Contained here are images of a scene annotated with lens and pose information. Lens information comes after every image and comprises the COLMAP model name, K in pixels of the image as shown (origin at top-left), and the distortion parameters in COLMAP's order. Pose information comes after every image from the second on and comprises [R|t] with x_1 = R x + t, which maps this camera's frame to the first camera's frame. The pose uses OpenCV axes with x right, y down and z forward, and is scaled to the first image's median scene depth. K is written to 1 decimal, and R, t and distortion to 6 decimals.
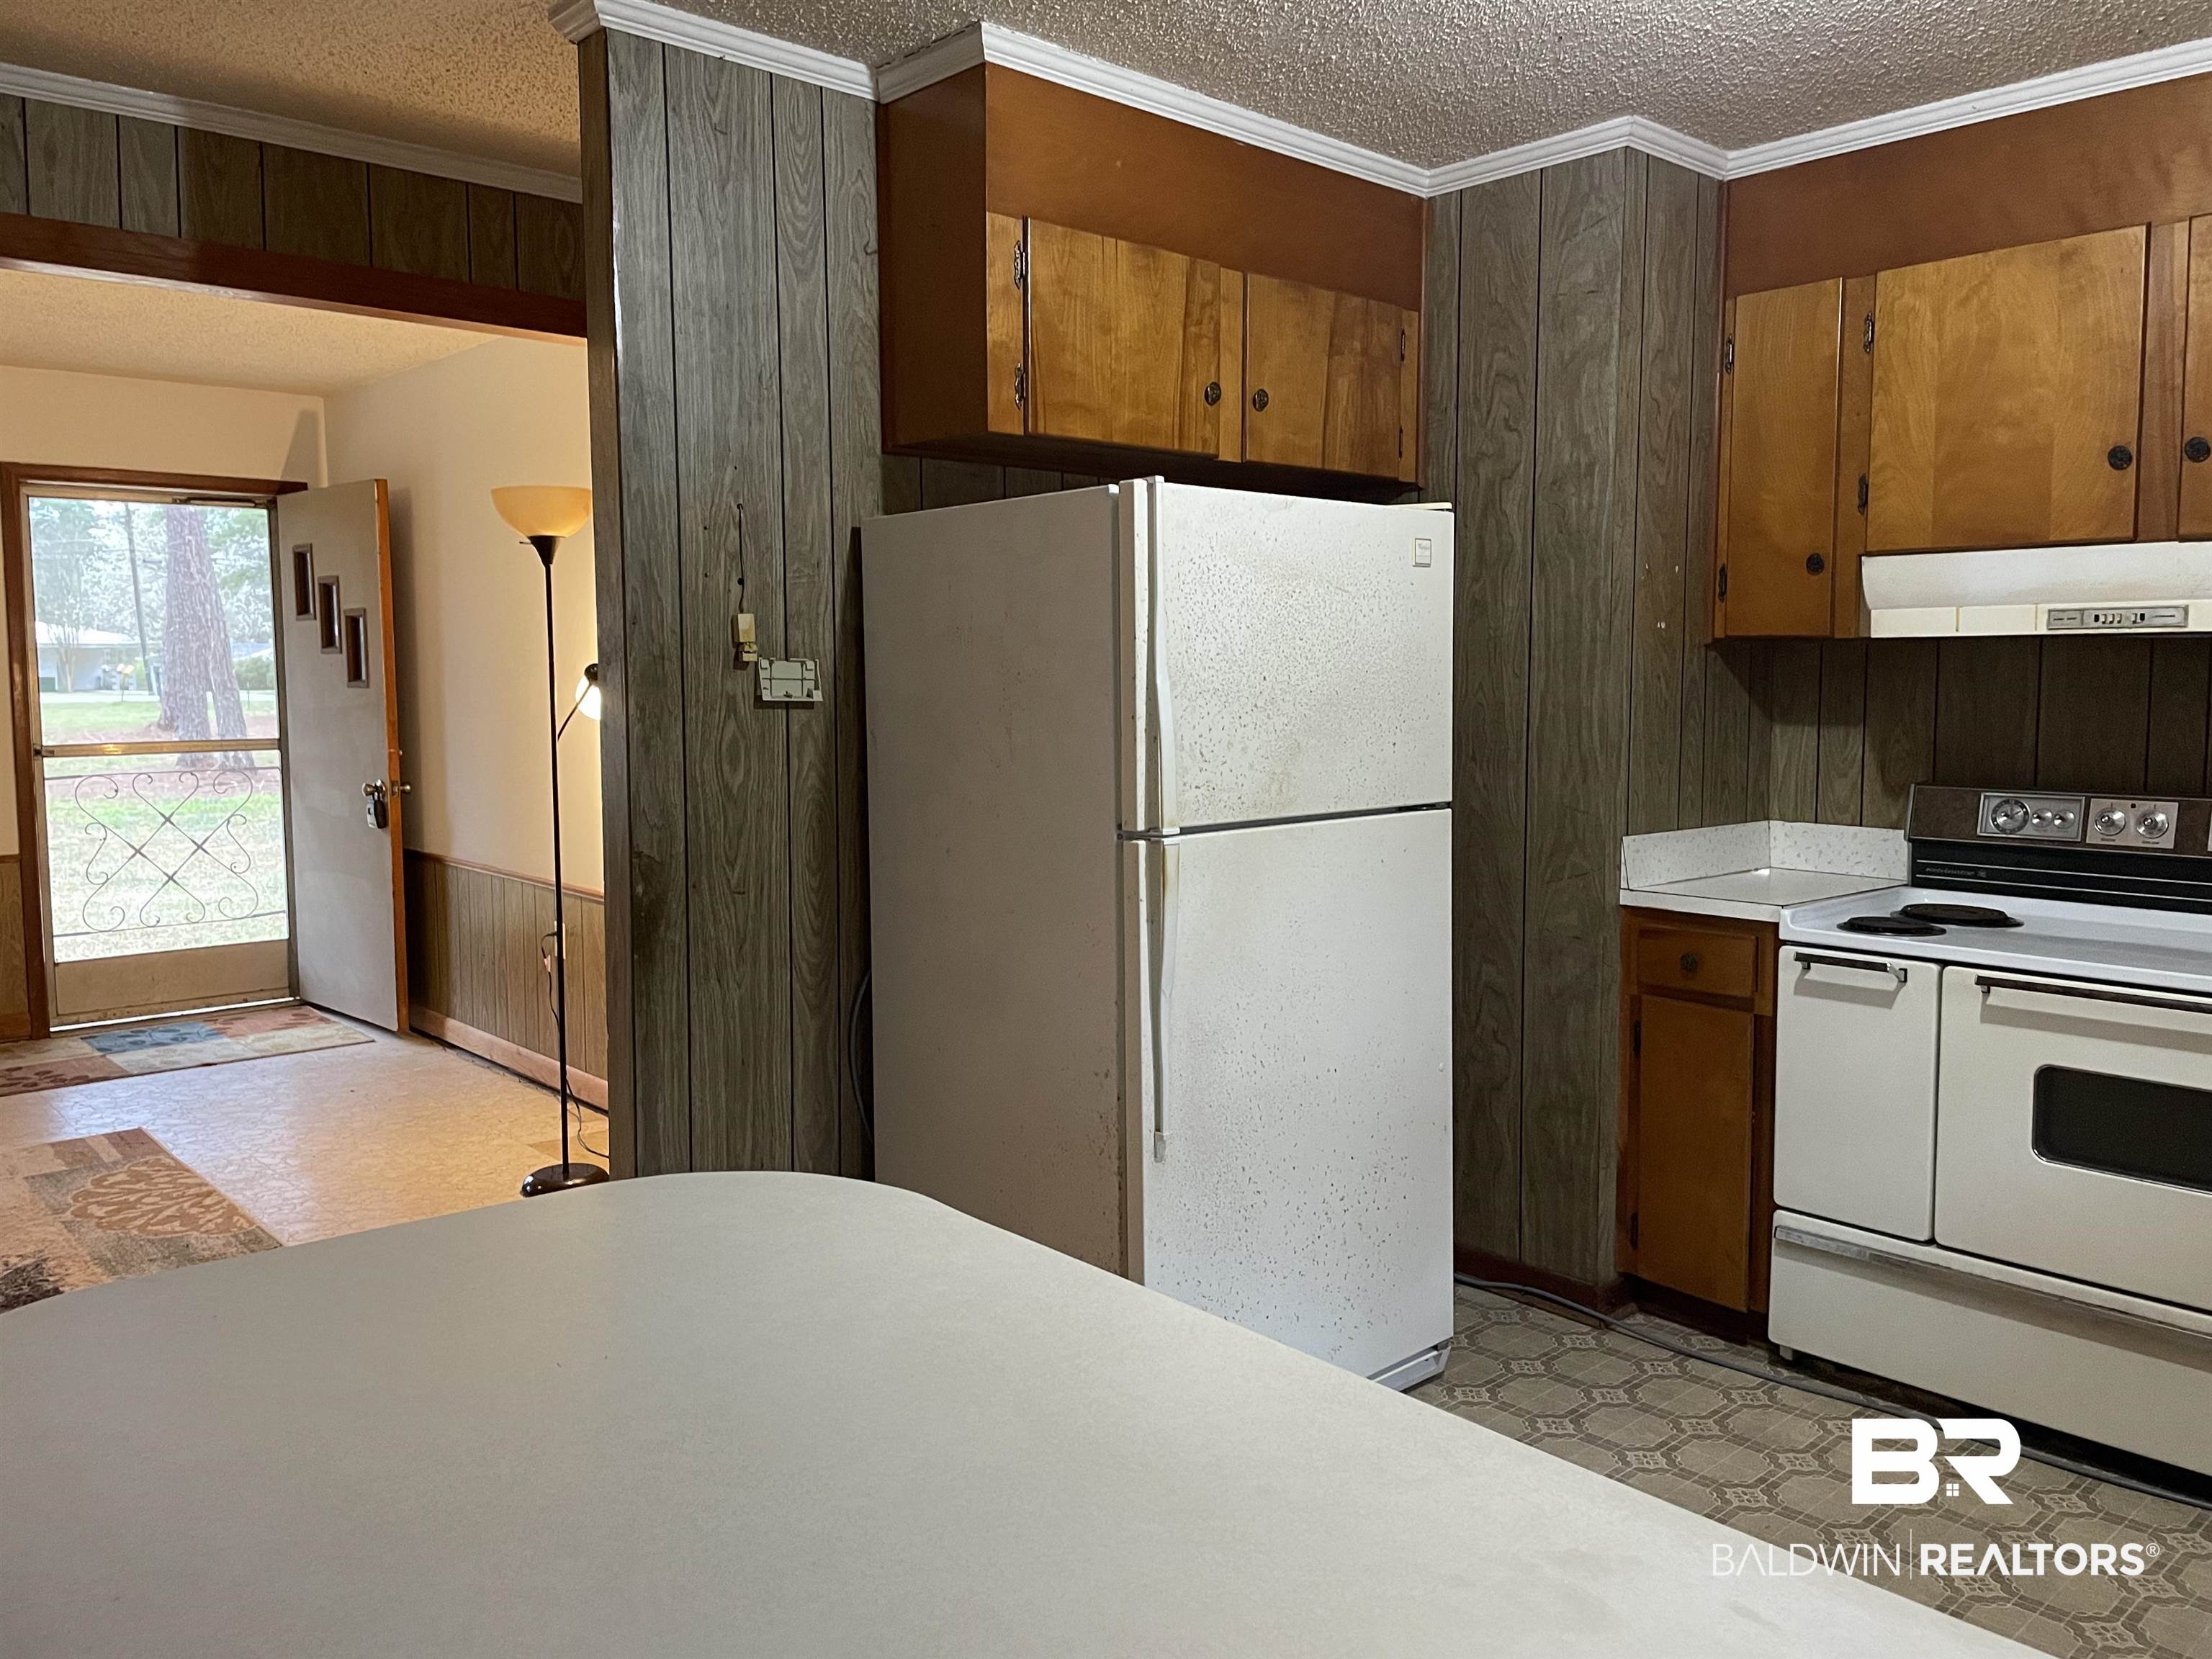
lens RADIAL K [[1685.0, 0, 1117.8], [0, 1685.0, 790.5], [0, 0, 1]] dist [0.103633, -0.137168]
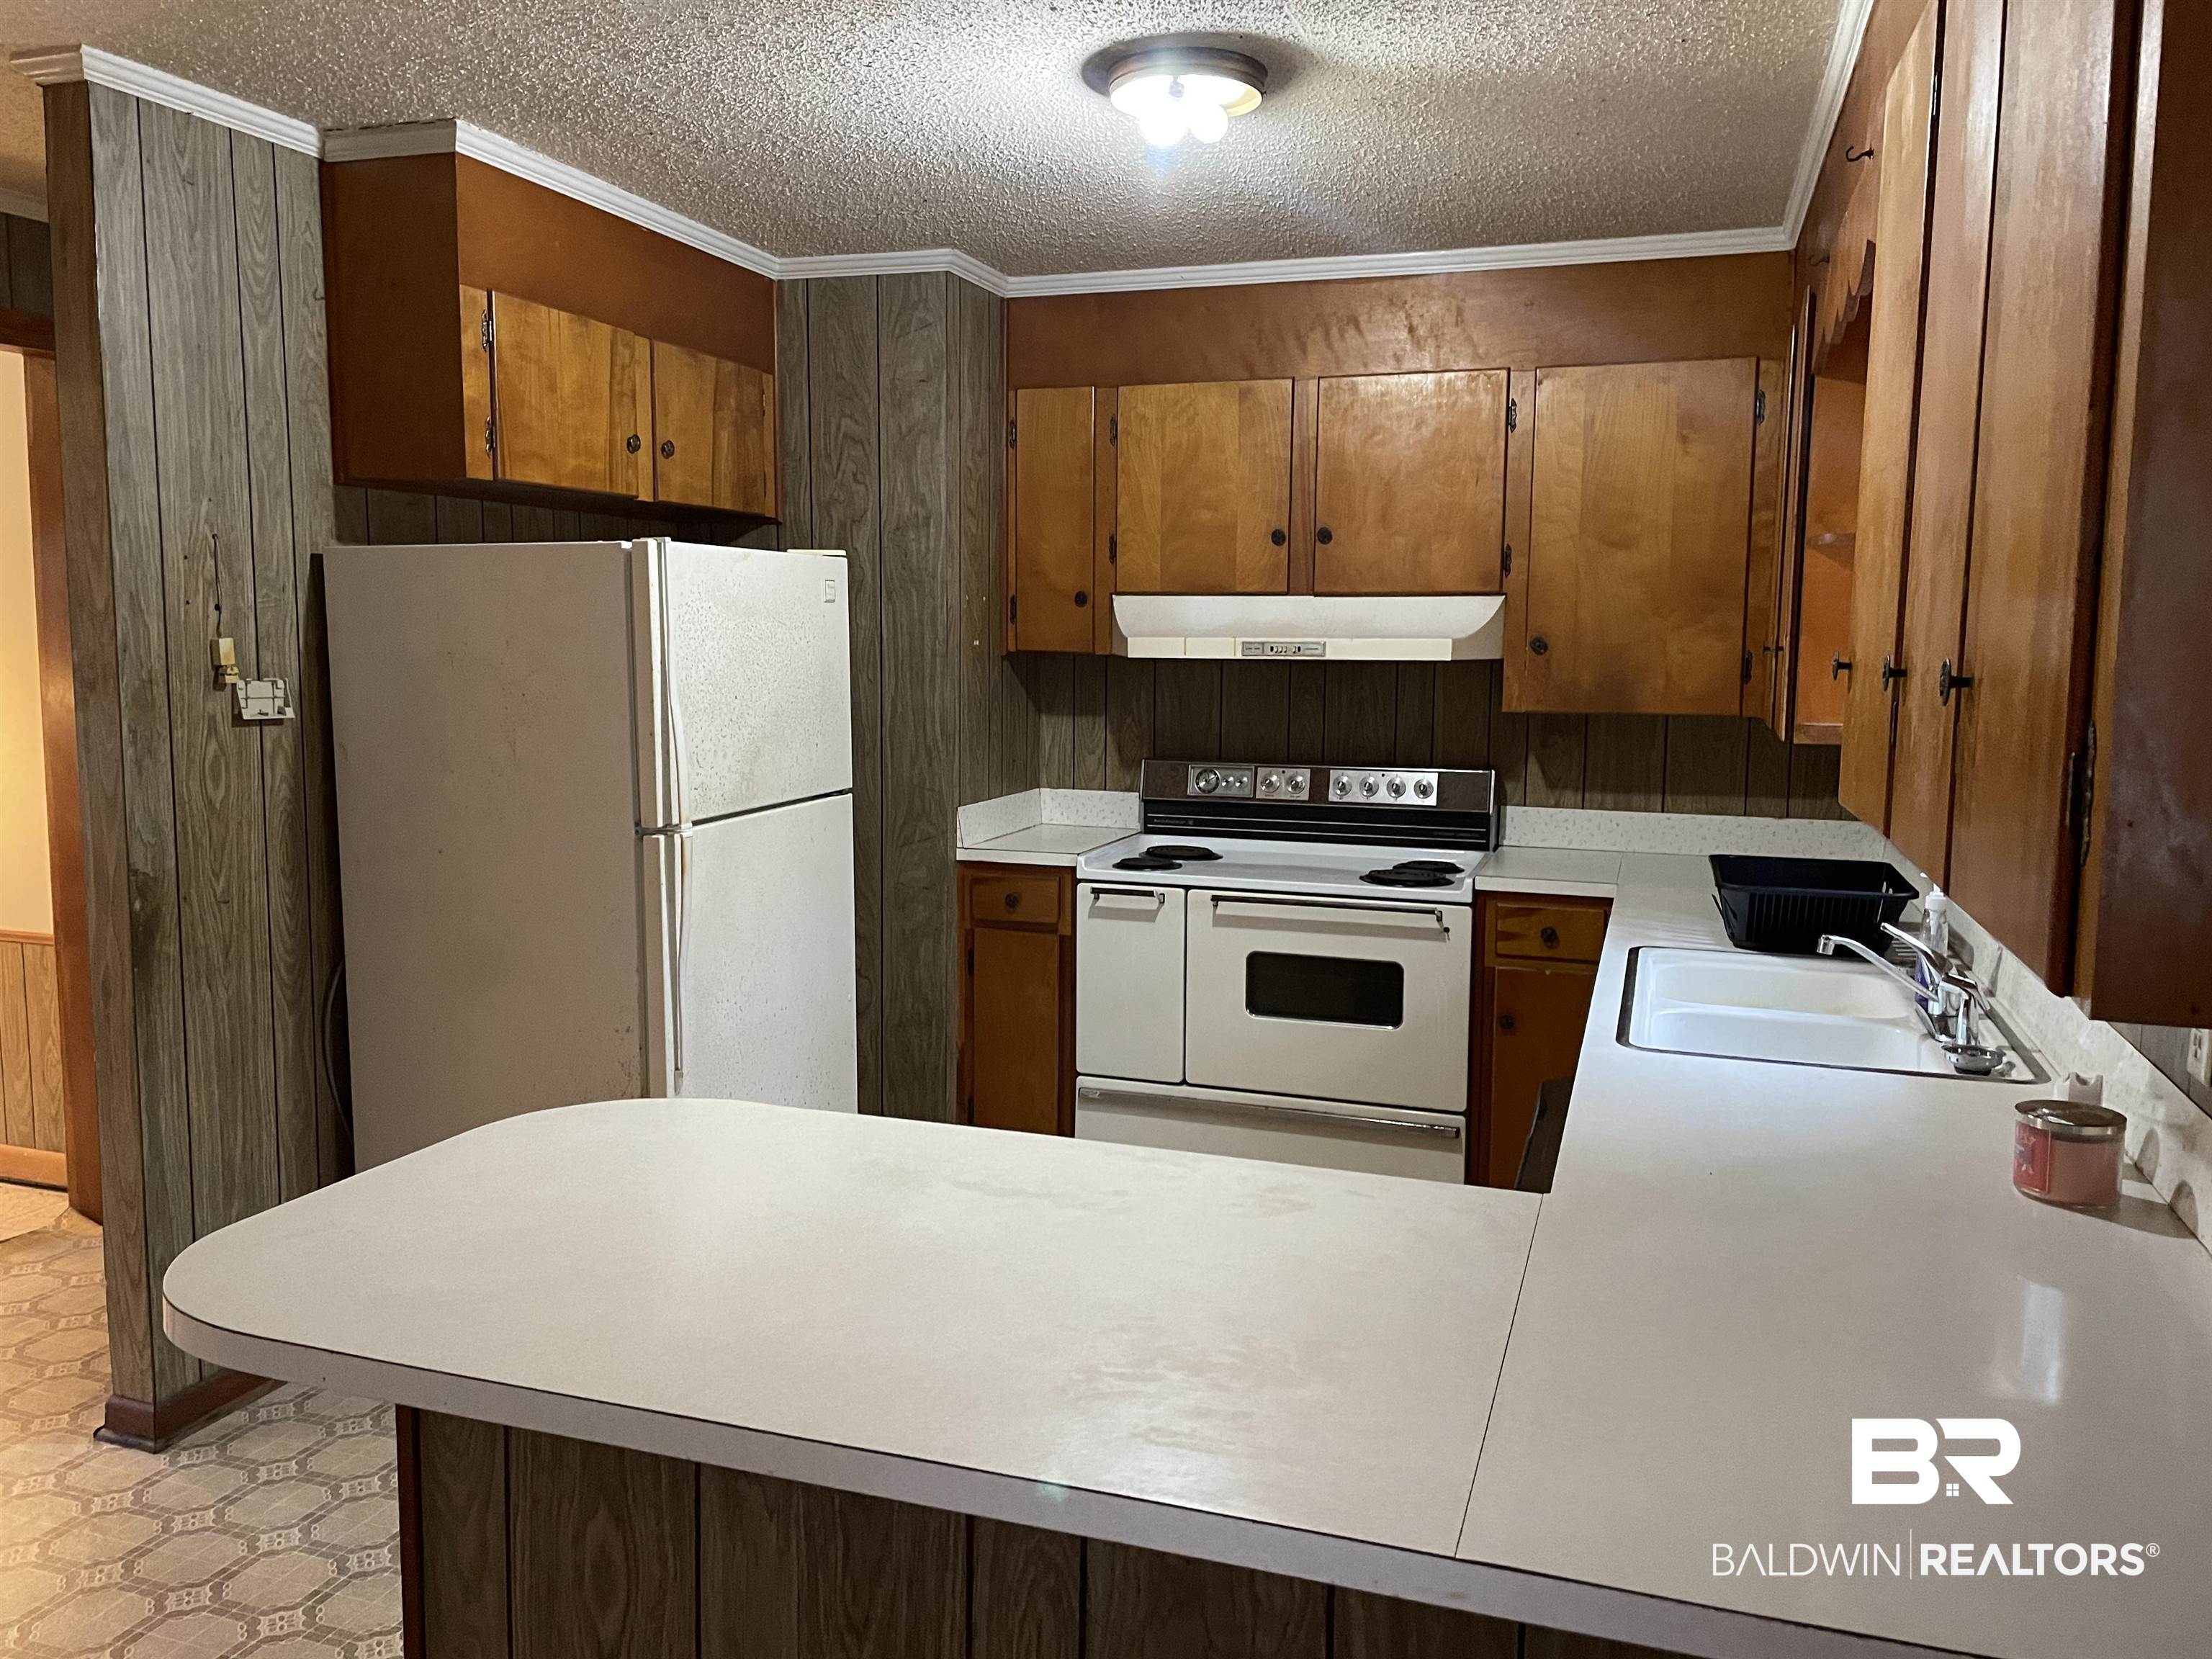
lens RADIAL K [[1685.0, 0, 1117.8], [0, 1685.0, 790.5], [0, 0, 1]] dist [0.103633, -0.137168]
pose [[0.872120, -0.039869, 0.487666, -0.242059], [0.025704, 0.999032, 0.035707, -0.031047], [-0.488617, -0.018605, 0.872300, -0.192403]]
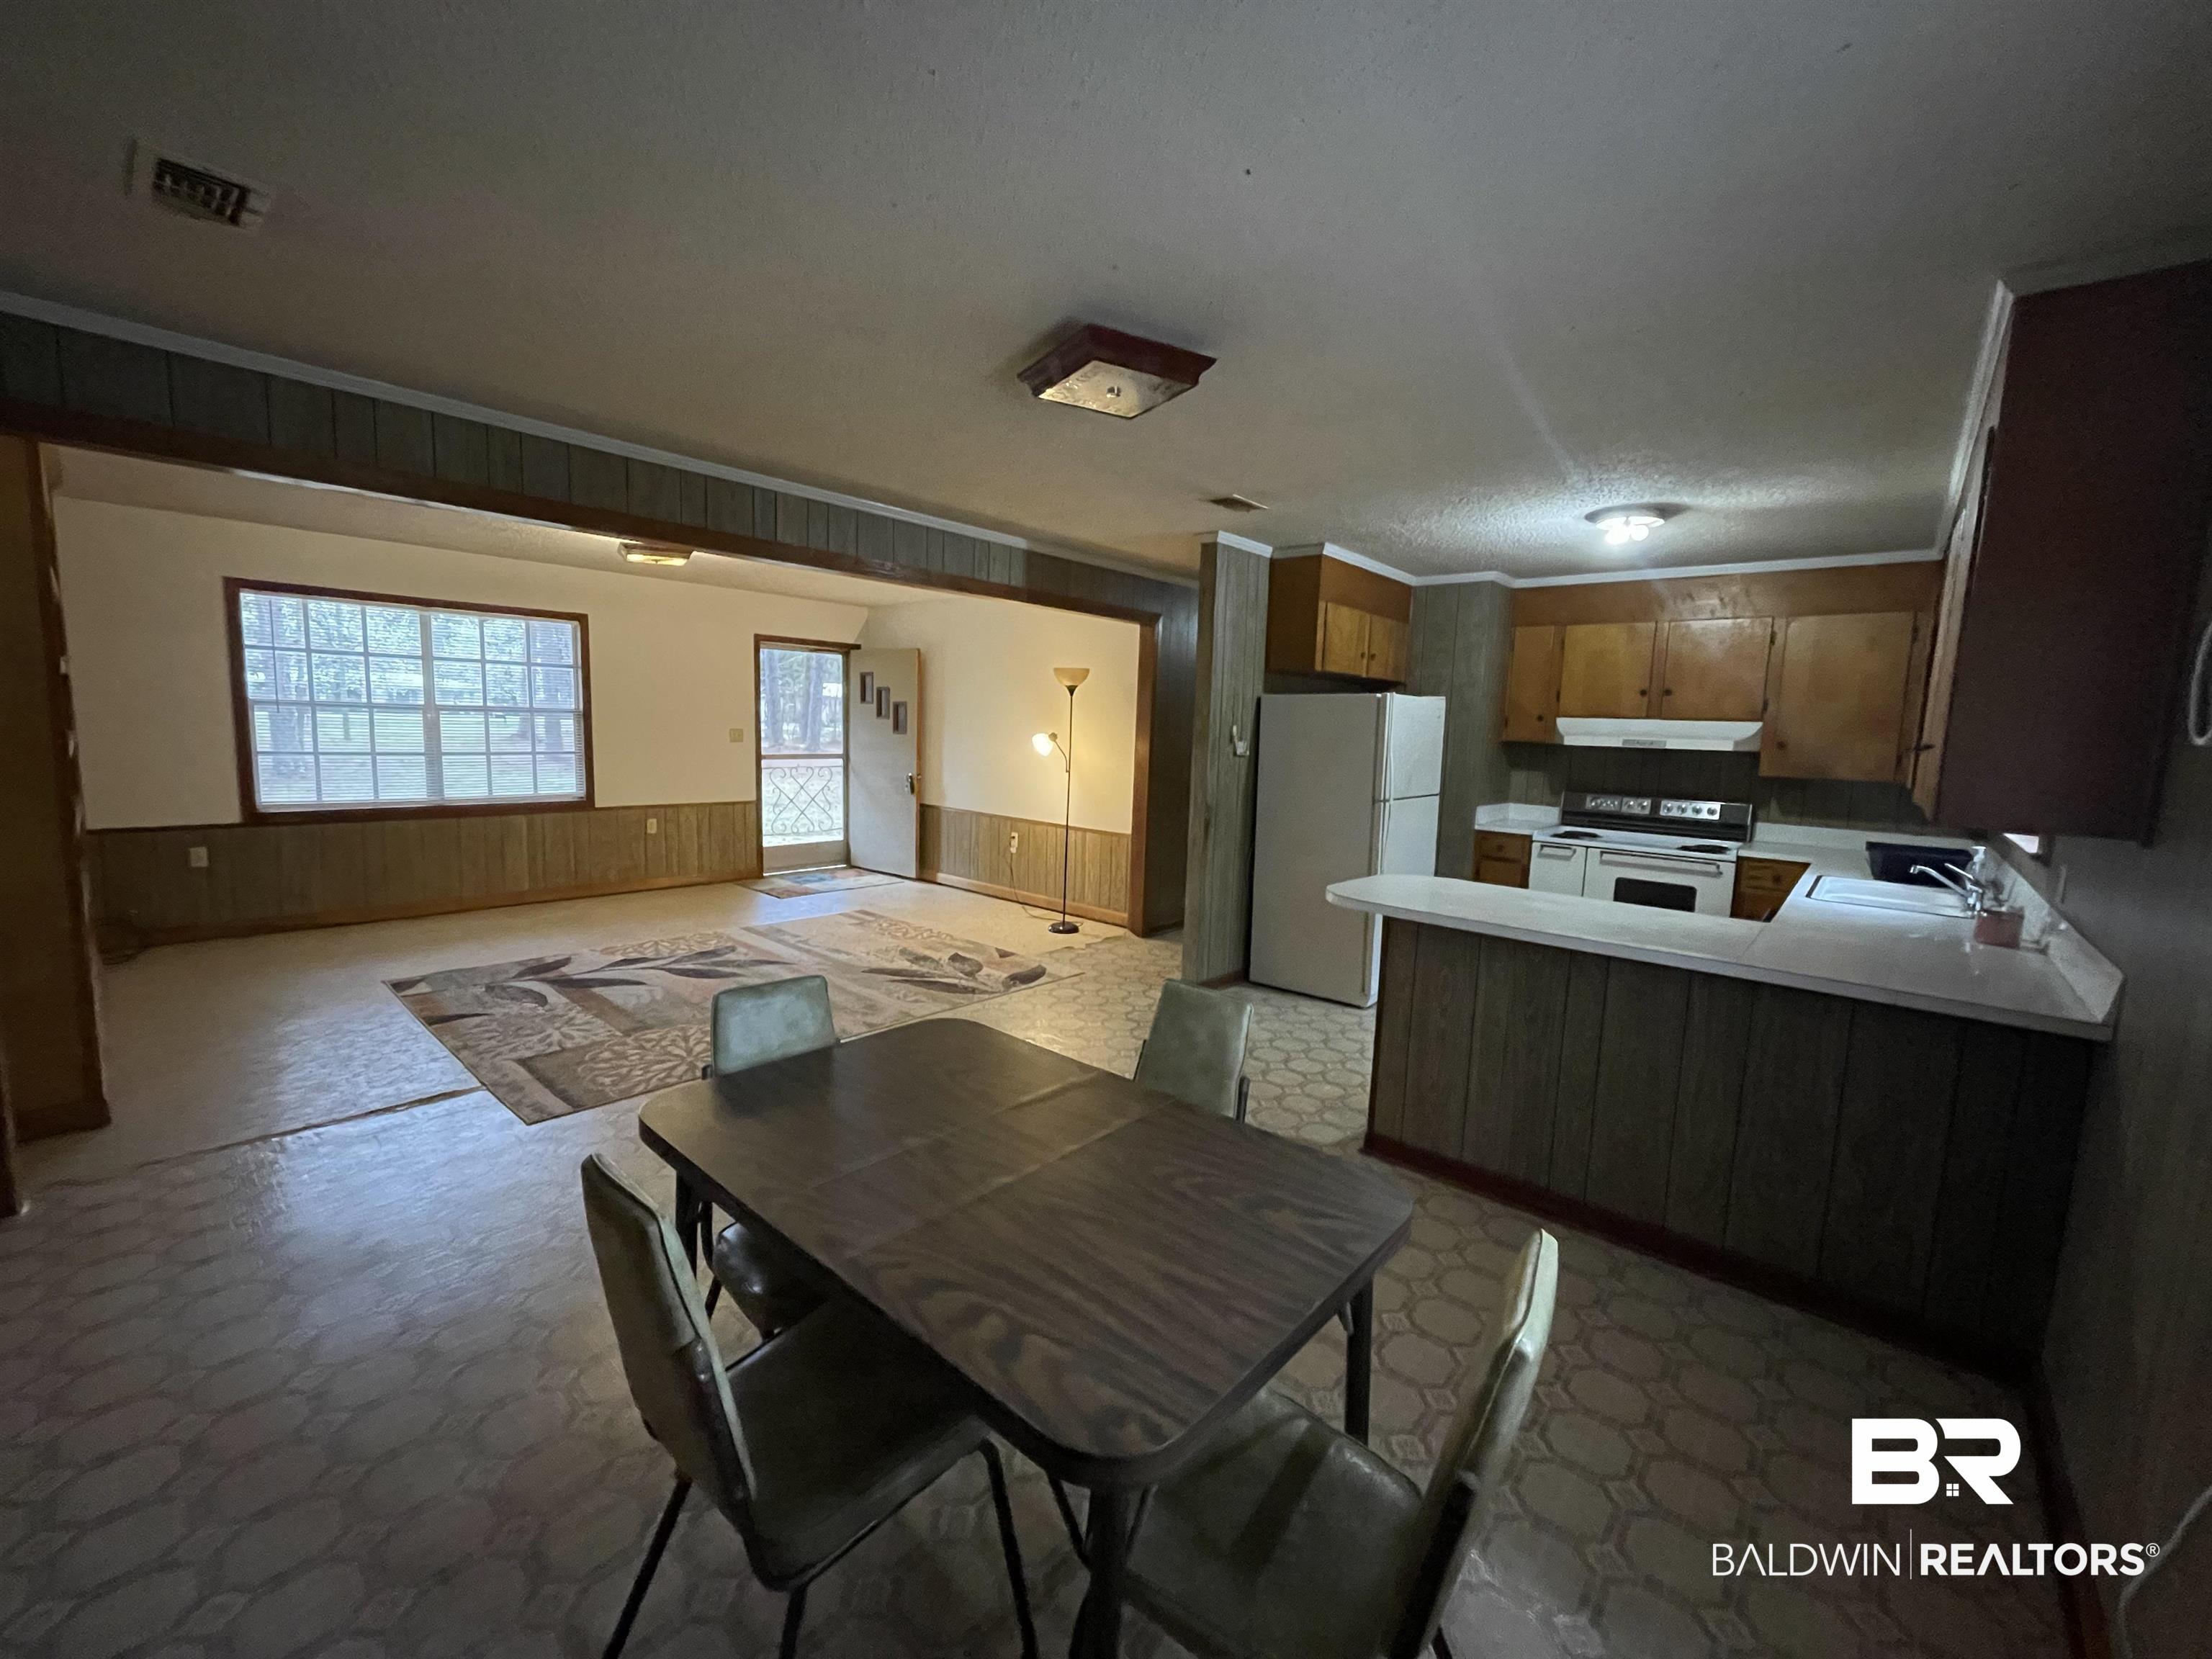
lens RADIAL K [[895.6, 0, 1101.4], [0, 895.6, 822.9], [0, 0, 1]] dist [-0.010846, -0.000018]
pose [[0.994264, 0.022738, 0.104507, -0.583763], [-0.026972, 0.998864, 0.039285, 0.012920], [-0.103495, -0.041879, 0.993748, -0.557621]]
